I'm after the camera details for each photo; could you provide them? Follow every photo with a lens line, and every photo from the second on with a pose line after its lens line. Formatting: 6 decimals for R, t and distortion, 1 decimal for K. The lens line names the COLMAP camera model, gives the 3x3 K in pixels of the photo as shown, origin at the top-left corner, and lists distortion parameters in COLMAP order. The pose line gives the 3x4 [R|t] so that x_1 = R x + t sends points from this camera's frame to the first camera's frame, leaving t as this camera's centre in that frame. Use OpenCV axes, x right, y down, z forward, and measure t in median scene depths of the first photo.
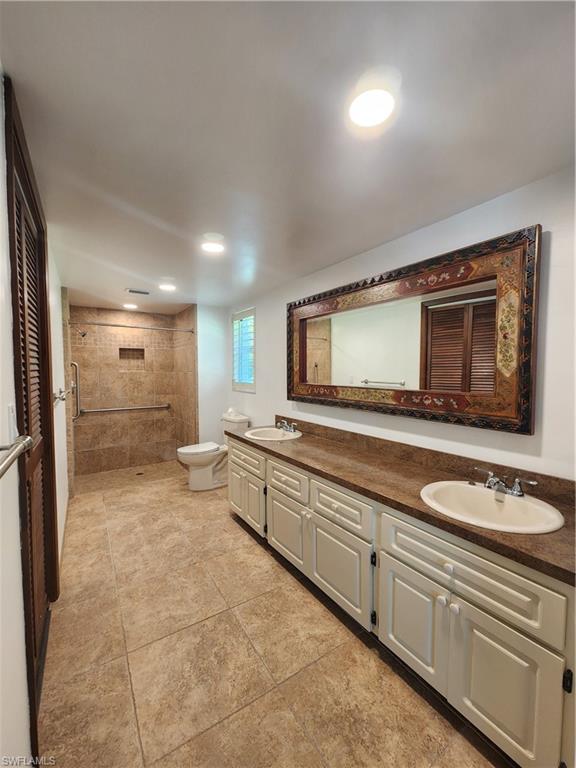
lens RADIAL K [[314.7, 0, 293.1], [0, 314.7, 385.4], [0, 0, 1]] dist [0.005588, -0.002102]
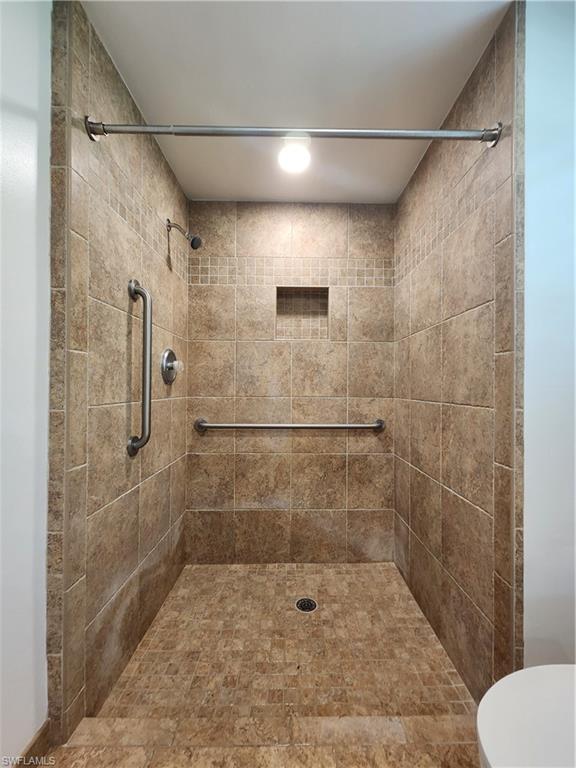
lens RADIAL K [[314.7, 0, 291.4], [0, 314.7, 383.8], [0, 0, 1]] dist [0.005588, -0.002102]
pose [[0.829577, 0.000794, -0.558392, -0.503444], [-0.032806, 0.998341, -0.047320, 0.065785], [0.557428, 0.057574, 0.828227, 1.145446]]
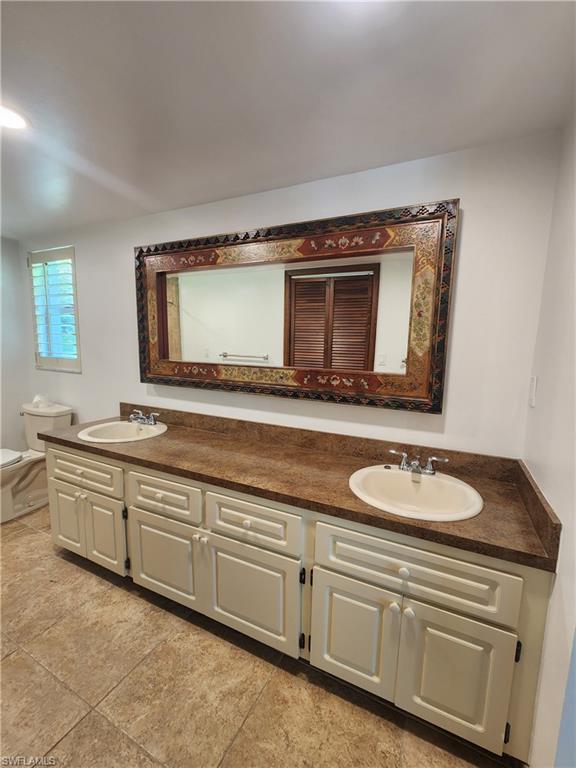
lens RADIAL K [[336.5, 0, 306.6], [0, 336.5, 388.2], [0, 0, 1]] dist [0.003807, -0.001169]
pose [[0.869904, -0.046624, 0.491013, -0.092972], [0.002007, 0.995848, 0.091005, -0.015277], [-0.493218, -0.078180, 0.866386, 0.164692]]
